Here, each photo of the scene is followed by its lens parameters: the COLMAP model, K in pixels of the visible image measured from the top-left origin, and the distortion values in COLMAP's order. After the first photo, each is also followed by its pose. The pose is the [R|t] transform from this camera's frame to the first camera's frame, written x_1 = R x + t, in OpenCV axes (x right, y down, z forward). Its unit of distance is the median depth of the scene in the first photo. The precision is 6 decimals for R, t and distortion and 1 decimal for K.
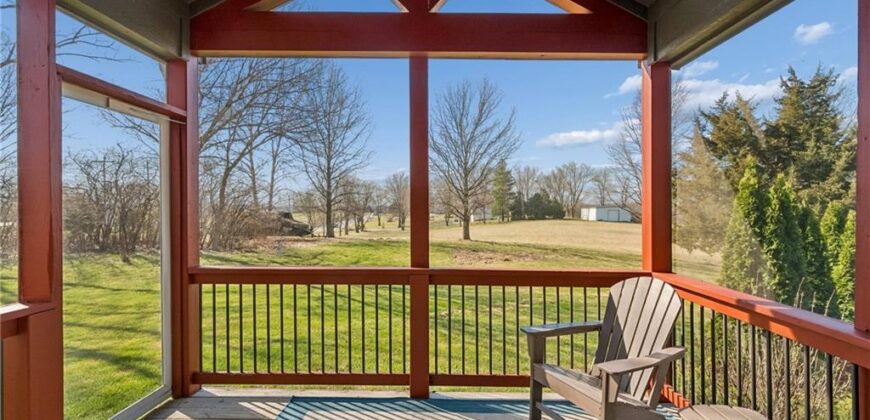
lens RADIAL K [[380.3, 0, 435.0], [0, 380.3, 210.0], [0, 0, 1]] dist [0.001070, 0.000221]
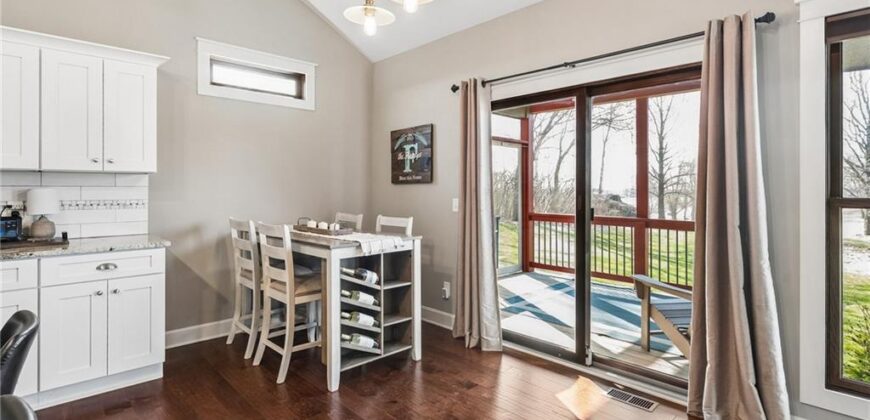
lens RADIAL K [[421.1, 0, 435.5], [0, 421.1, 191.2], [0, 0, 1]] dist [0.000030, -0.000009]
pose [[0.692765, 0.001785, -0.721161, 0.683333], [-0.007749, 0.999958, -0.004969, 0.044830], [0.721122, 0.009031, 0.692750, -1.001174]]
